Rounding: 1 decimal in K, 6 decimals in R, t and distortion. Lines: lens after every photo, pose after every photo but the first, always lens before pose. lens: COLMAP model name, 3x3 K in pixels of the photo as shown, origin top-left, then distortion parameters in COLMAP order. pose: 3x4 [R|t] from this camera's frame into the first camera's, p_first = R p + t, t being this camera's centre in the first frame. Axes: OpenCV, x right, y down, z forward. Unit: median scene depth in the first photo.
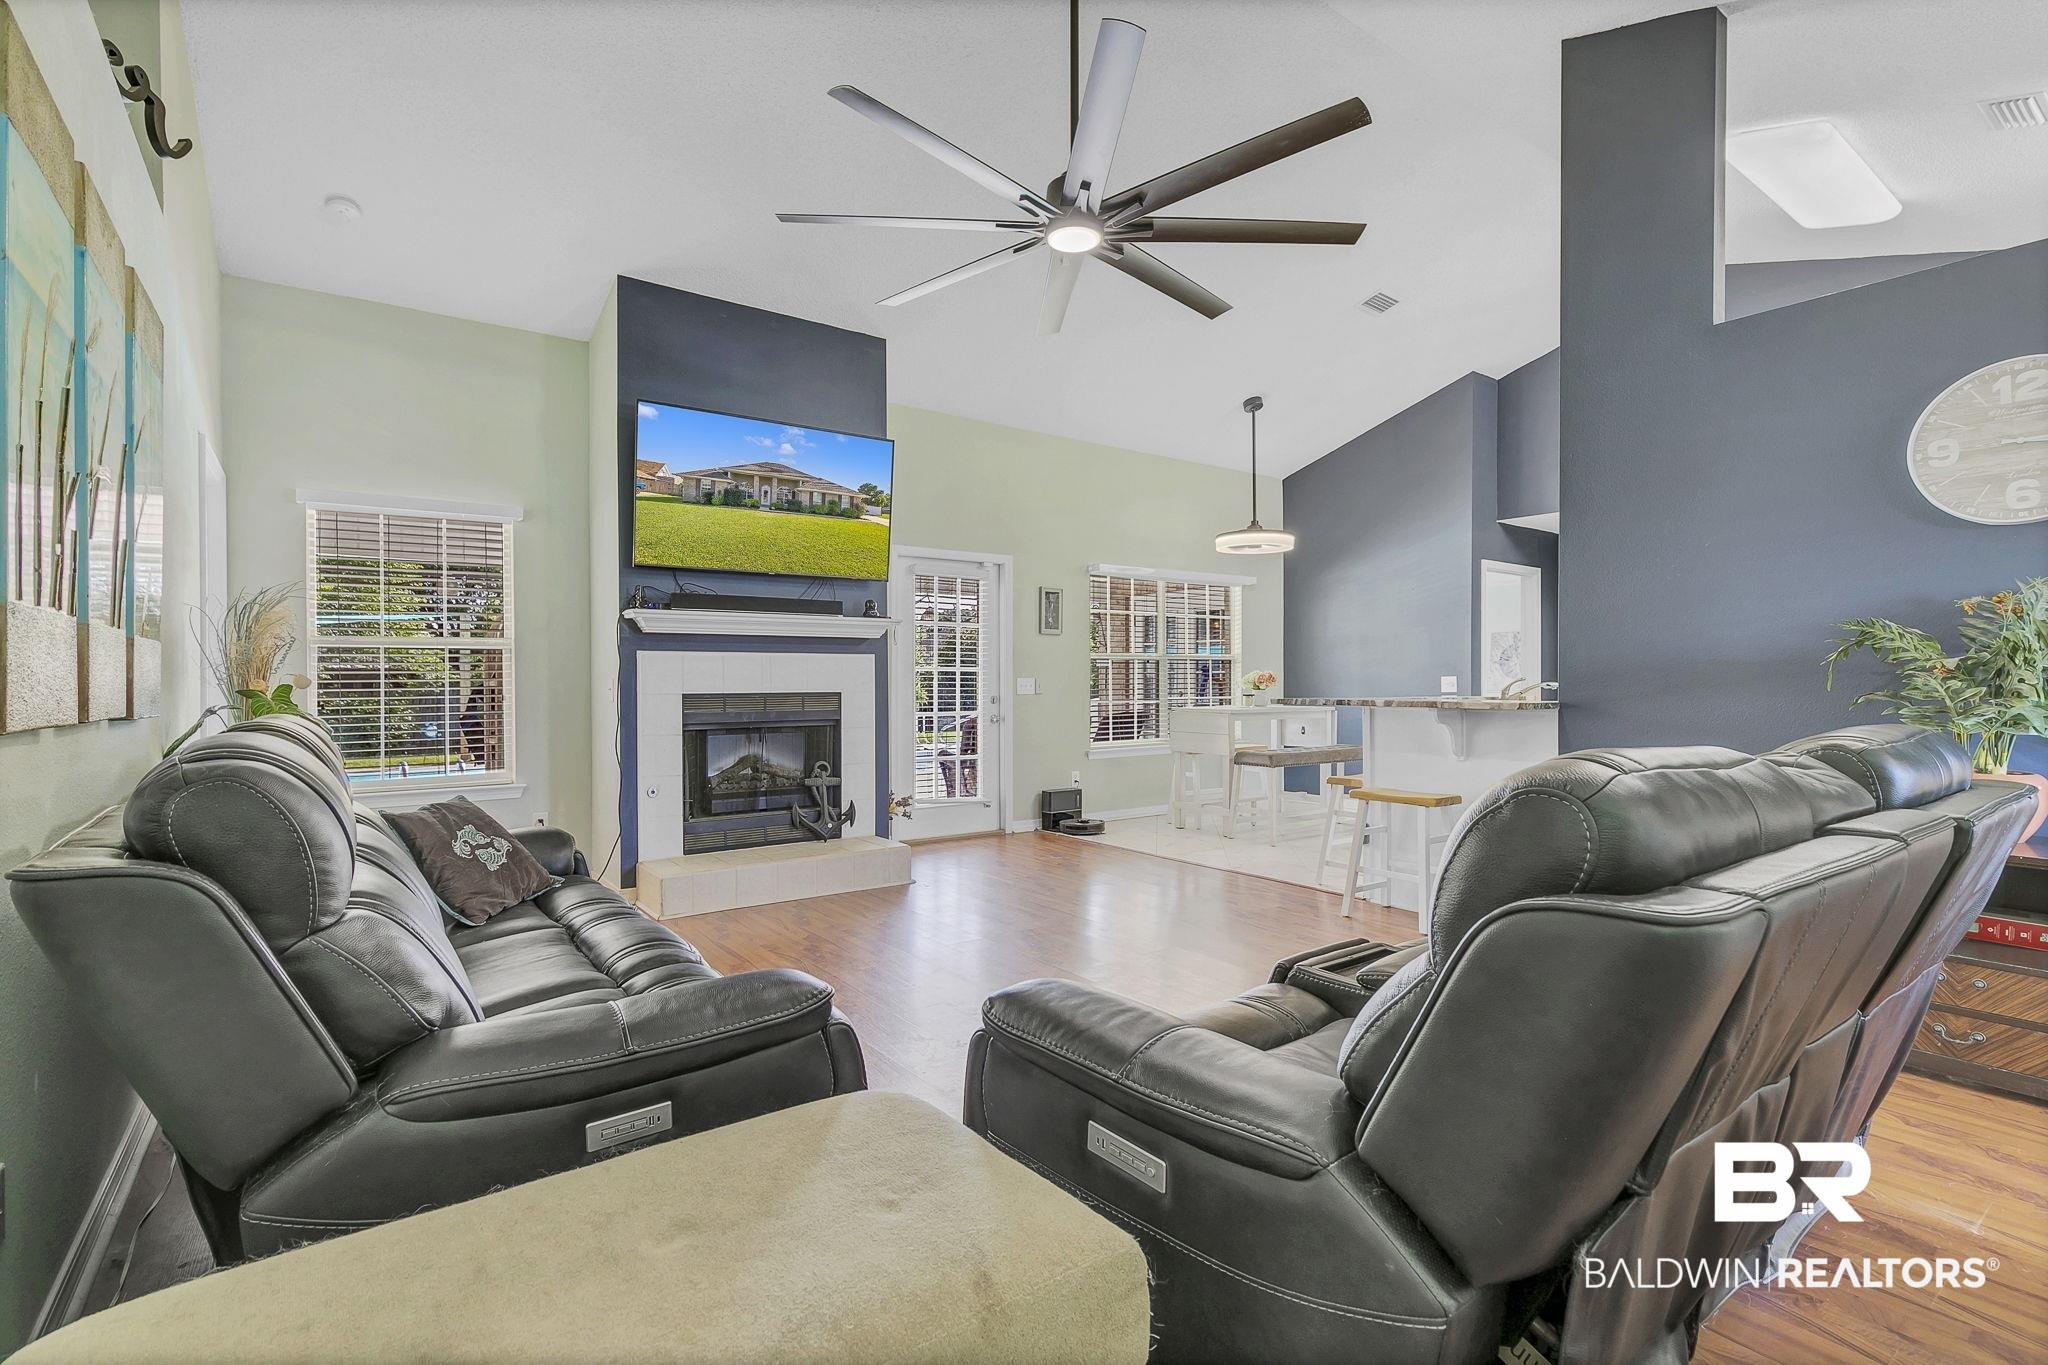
lens RADIAL K [[954.7, 0, 1025.6], [0, 954.7, 692.4], [0, 0, 1]] dist [0.006447, -0.000891]
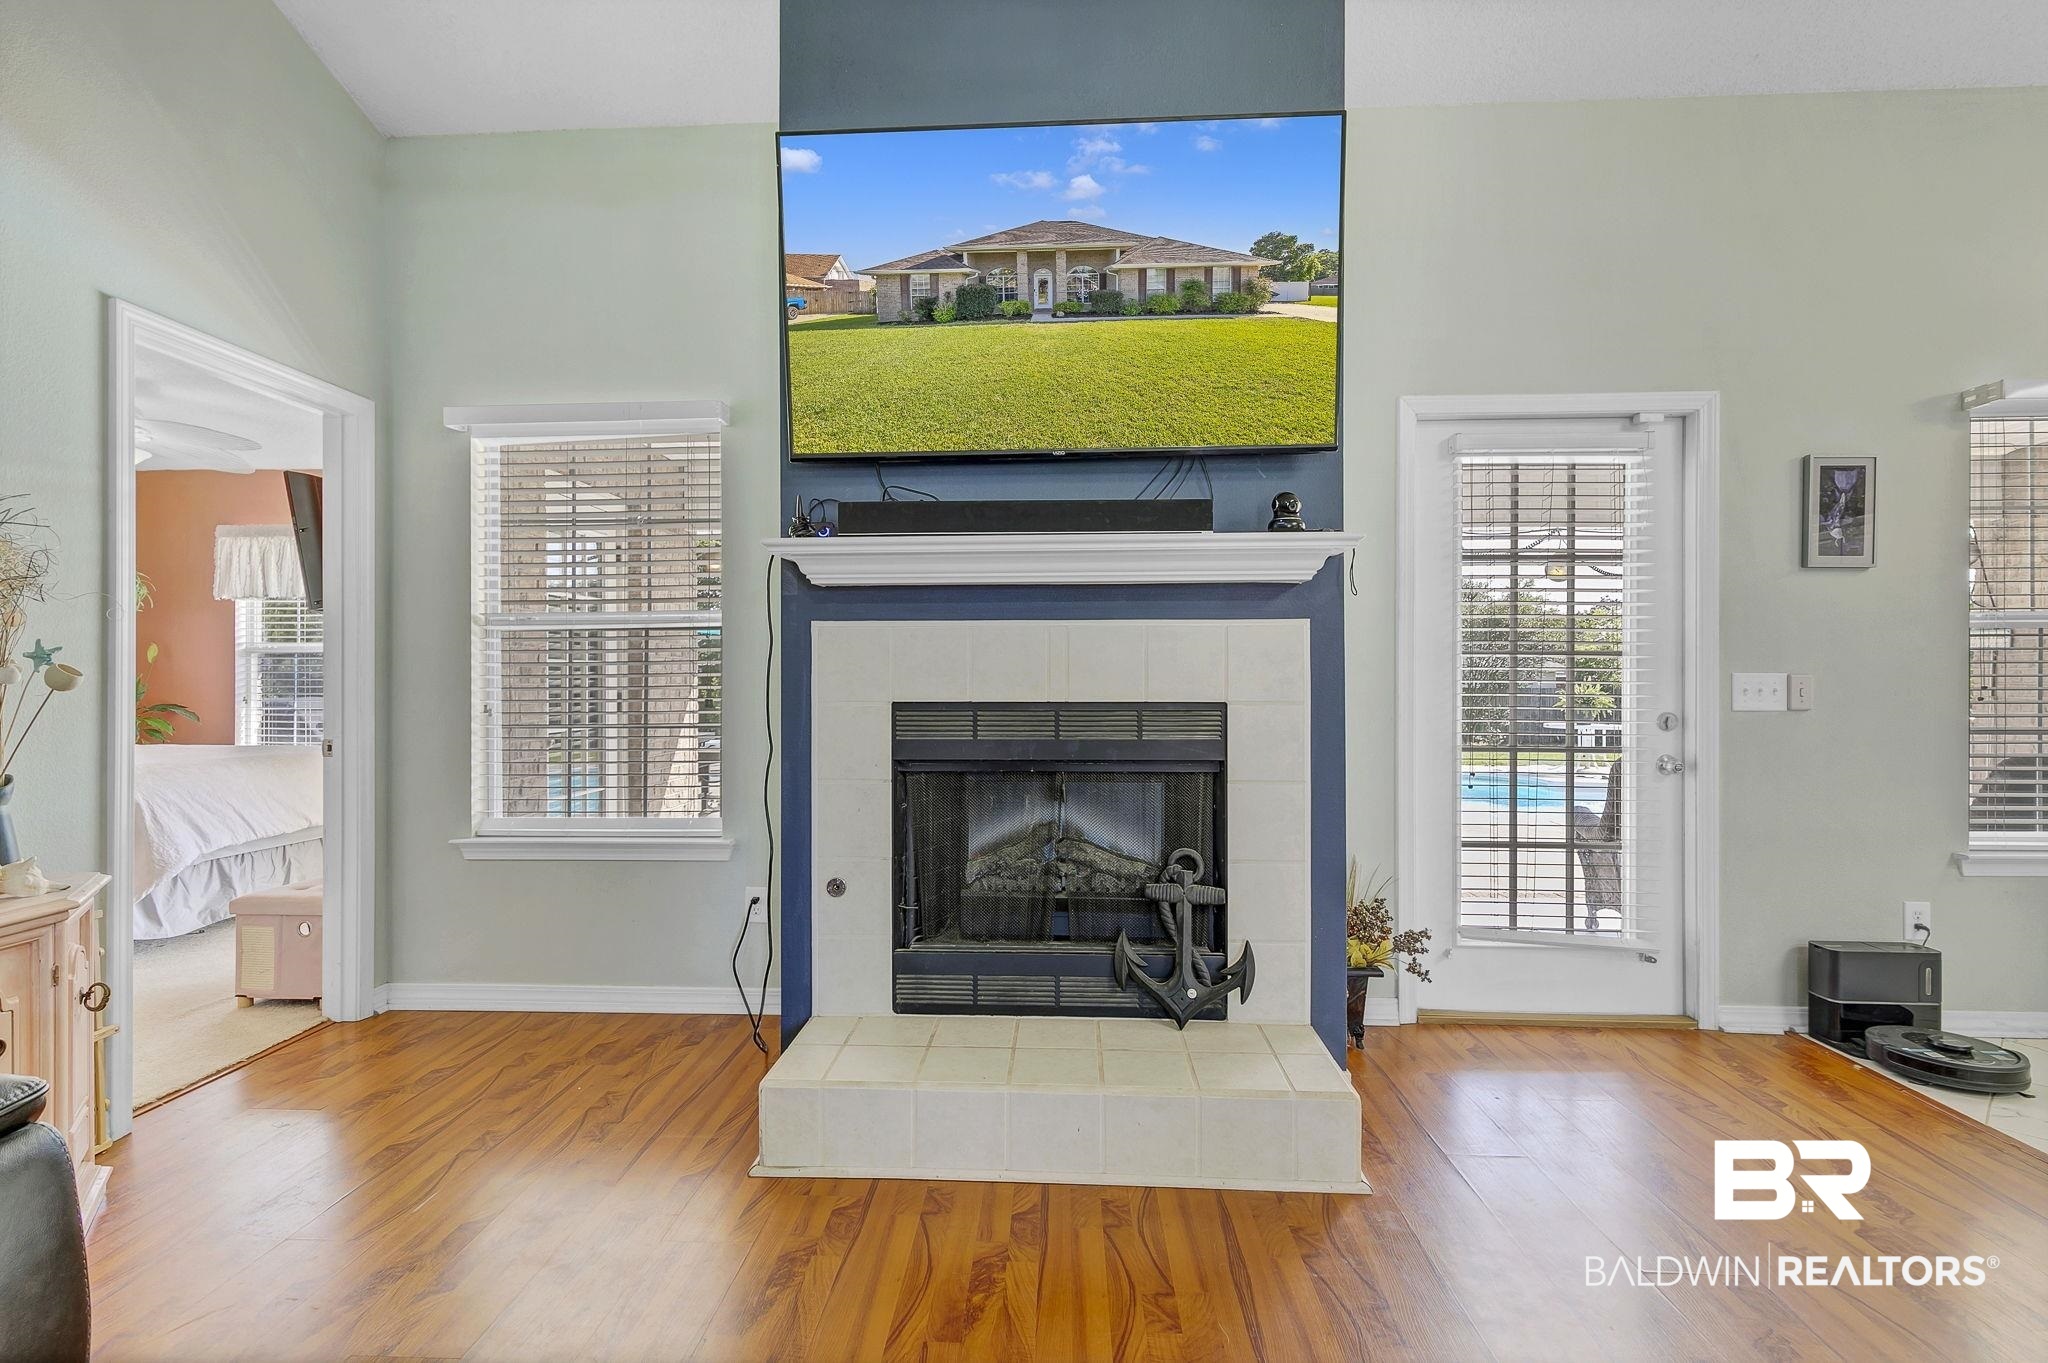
lens RADIAL K [[954.7, 0, 1027.8], [0, 954.7, 673.6], [0, 0, 1]] dist [0.006447, -0.000891]
pose [[0.773572, -0.001073, -0.633708, 0.024345], [-0.009472, 0.999867, -0.013256, -0.006759], [0.633638, 0.016257, 0.773459, 0.595288]]
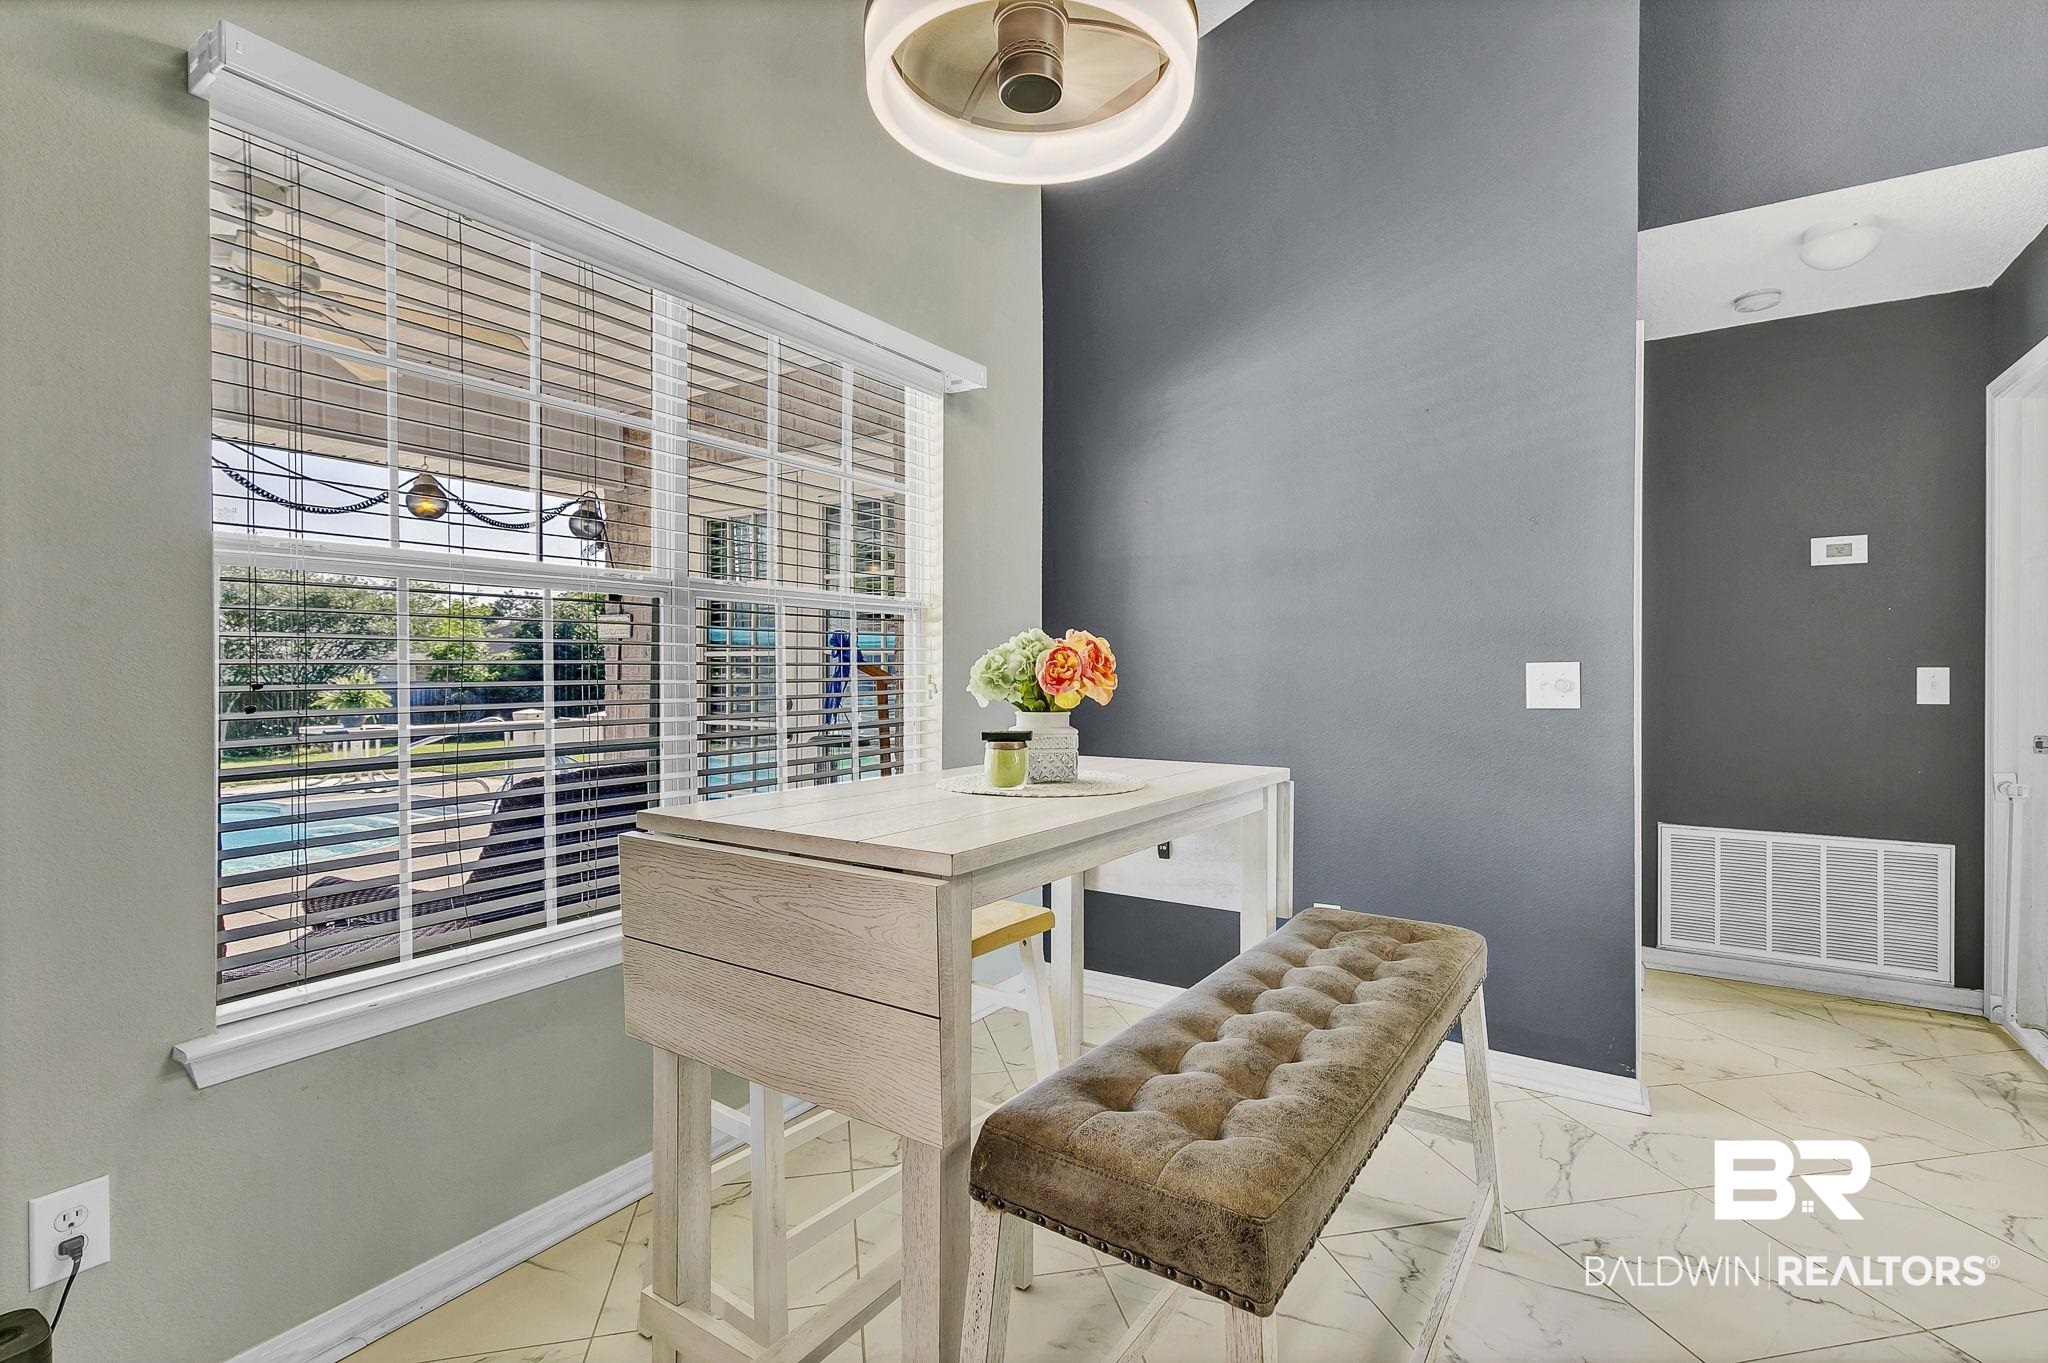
lens RADIAL K [[954.7, 0, 1024.3], [0, 954.7, 683.7], [0, 0, 1]] dist [0.006447, -0.000891]
pose [[0.939171, 0.002509, 0.343441, 0.215938], [-0.001404, 0.999993, -0.003467, -0.011605], [-0.343447, 0.002774, 0.939168, 1.057124]]
